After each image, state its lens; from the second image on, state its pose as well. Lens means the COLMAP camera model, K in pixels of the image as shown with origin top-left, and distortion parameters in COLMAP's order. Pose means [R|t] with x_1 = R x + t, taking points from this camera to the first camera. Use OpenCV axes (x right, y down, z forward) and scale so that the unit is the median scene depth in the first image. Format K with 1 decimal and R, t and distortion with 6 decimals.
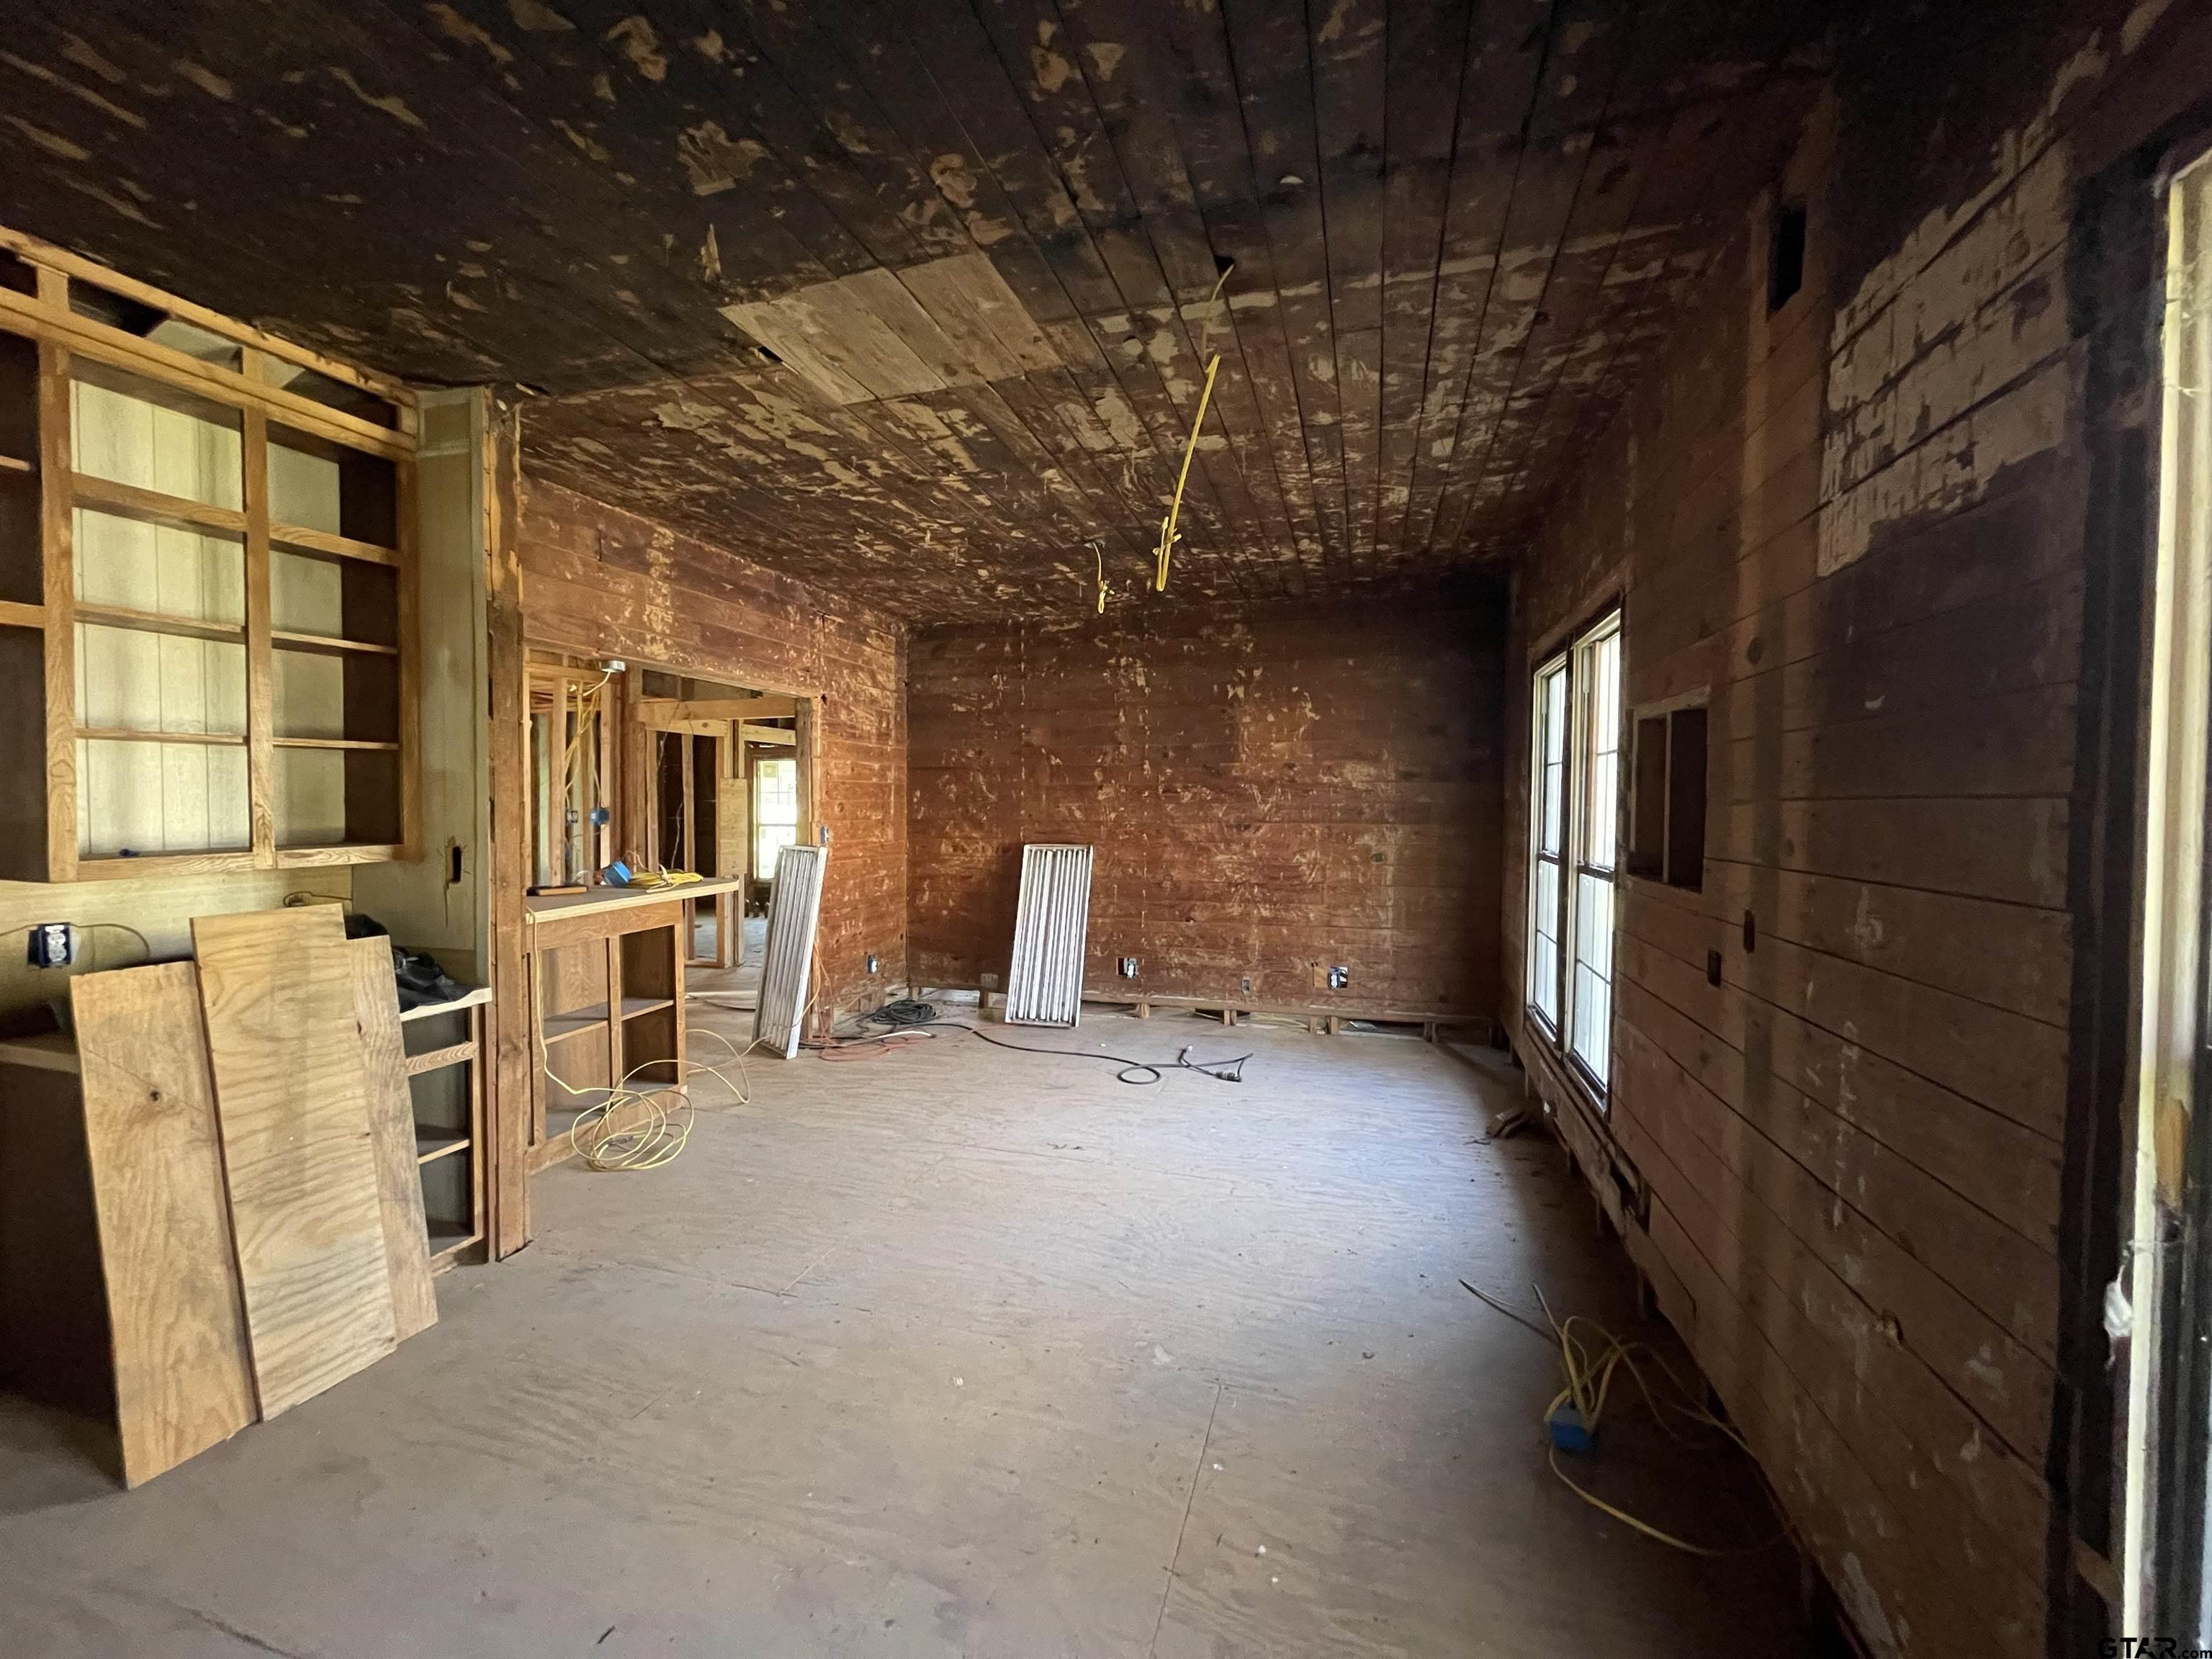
lens RADIAL K [[884.6, 0, 1094.7], [0, 884.6, 824.1], [0, 0, 1]] dist [-0.000816, -0.000046]
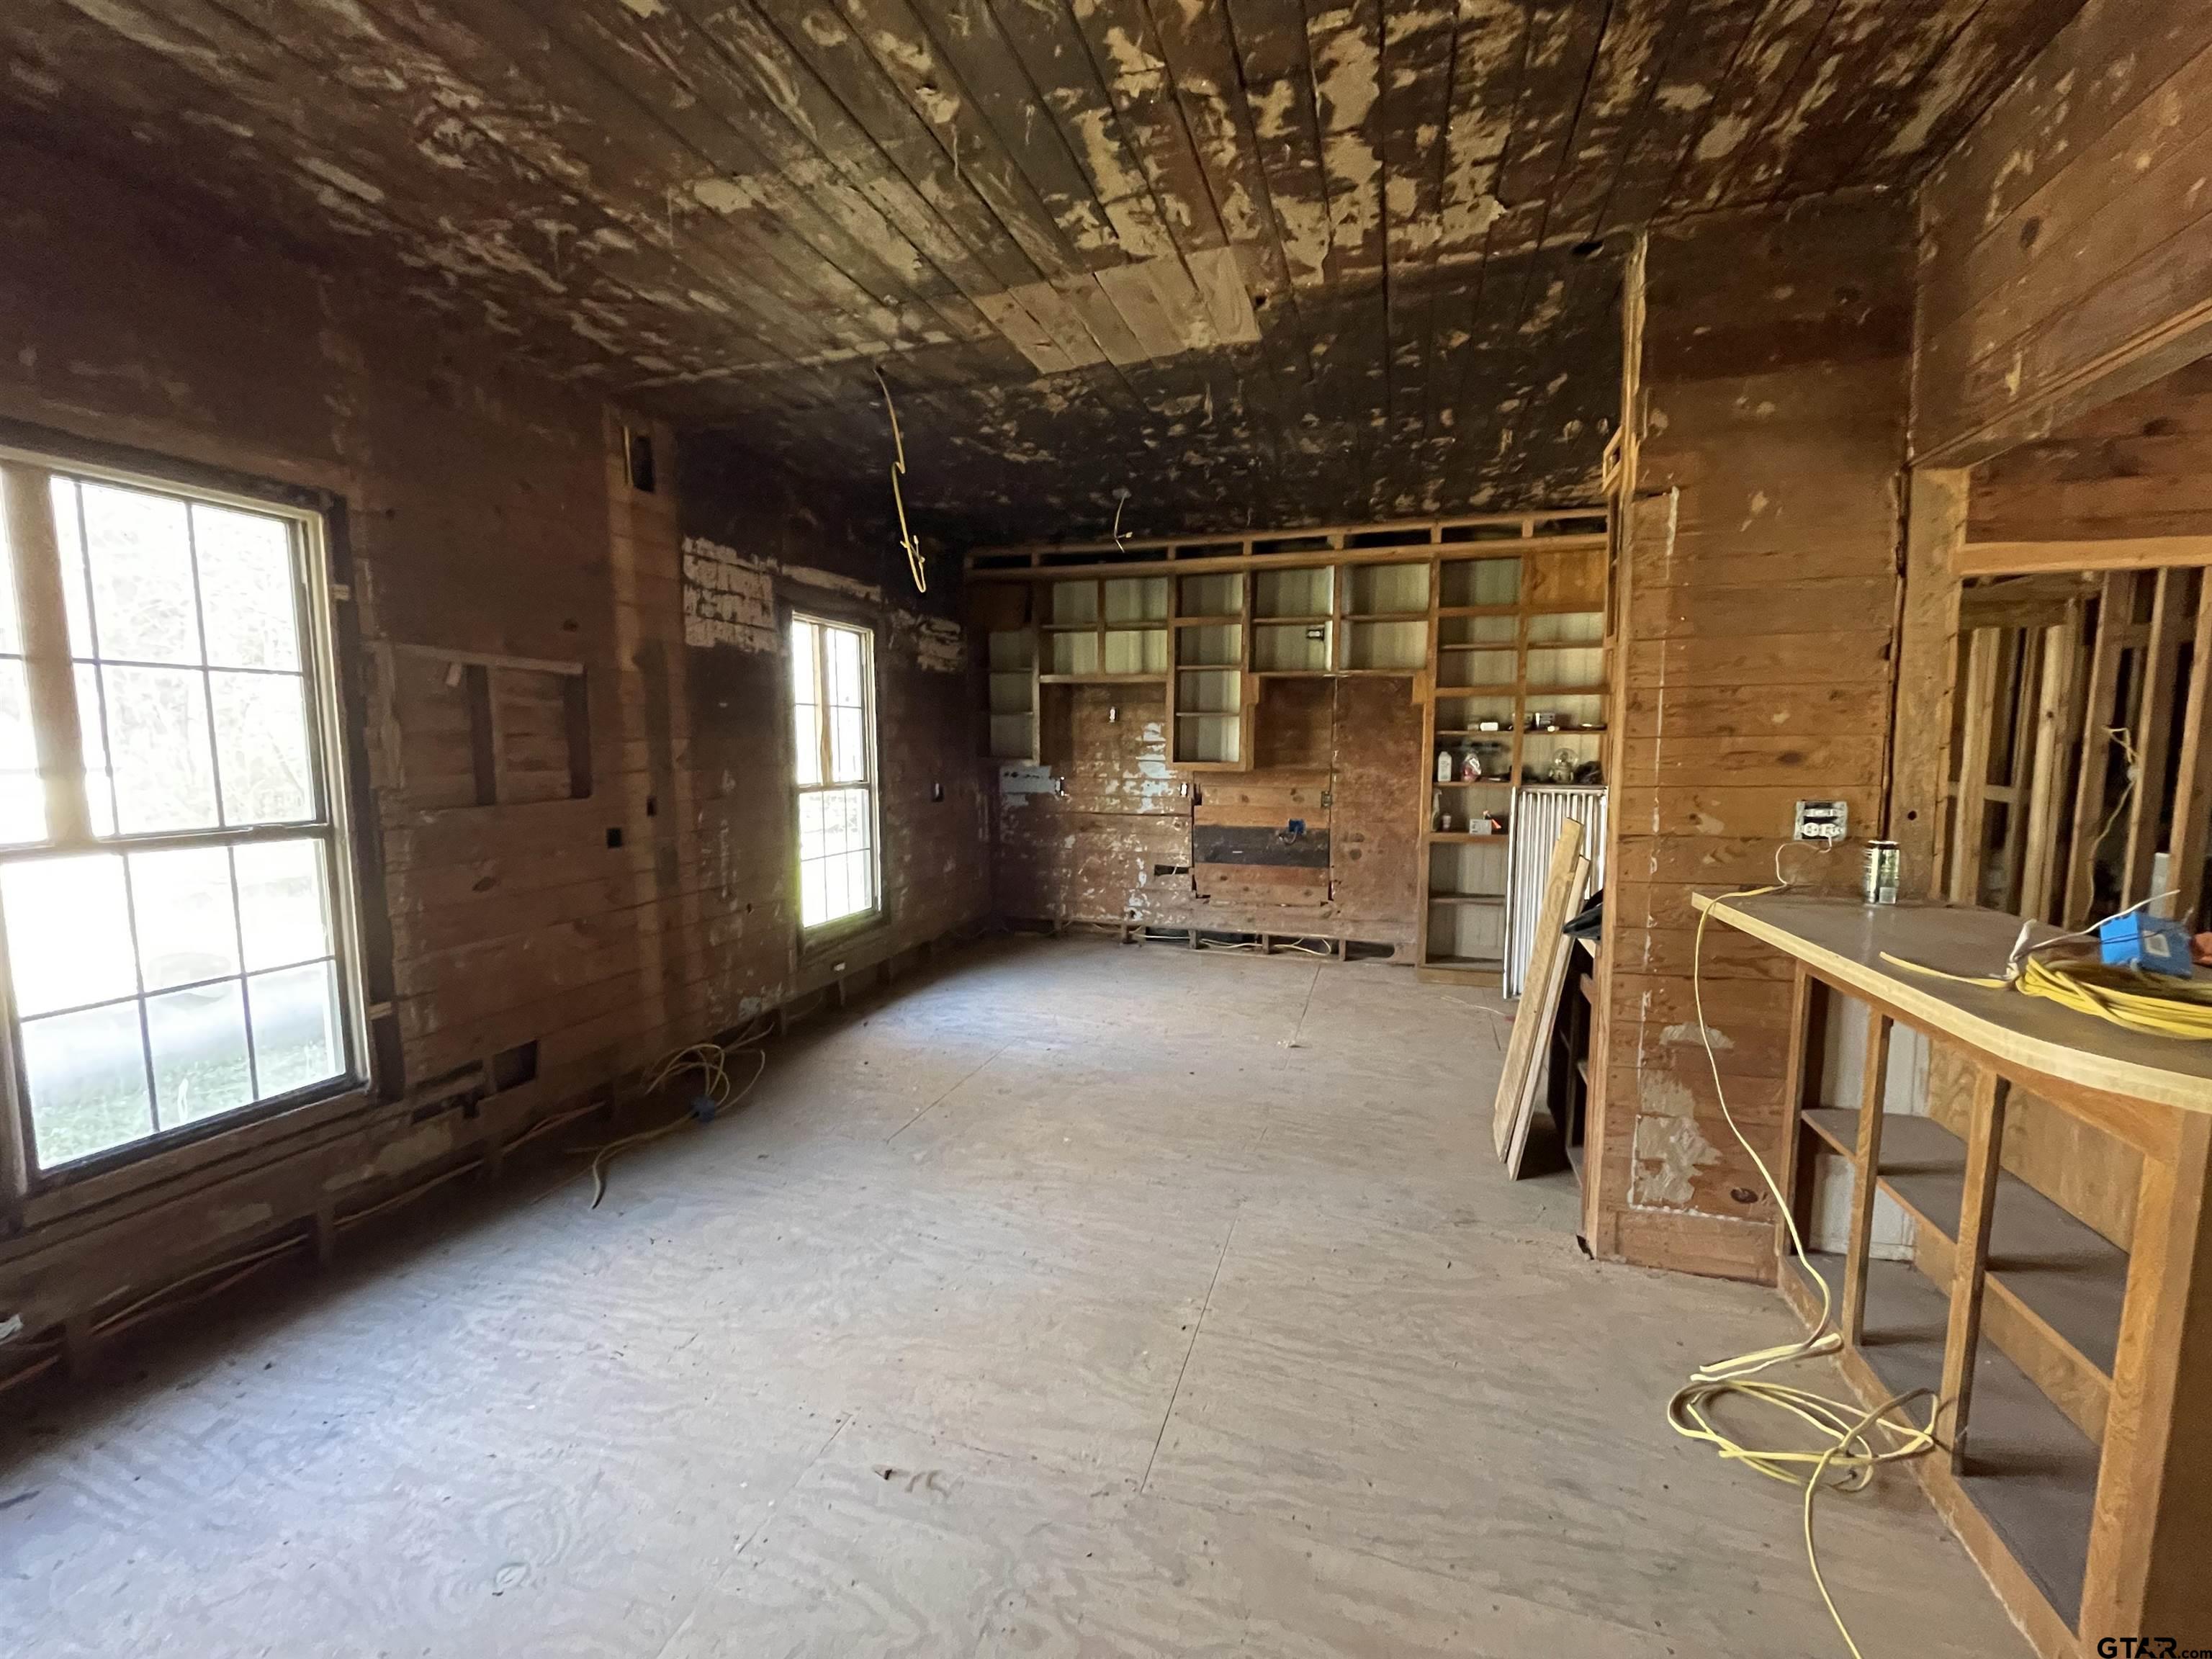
lens RADIAL K [[884.6, 0, 1102.3], [0, 884.6, 825.7], [0, 0, 1]] dist [-0.000816, -0.000046]
pose [[-0.999836, -0.003197, 0.017845, -0.180354], [-0.001016, 0.992660, 0.120932, -0.045298], [-0.018101, 0.120894, -0.992500, 1.820812]]
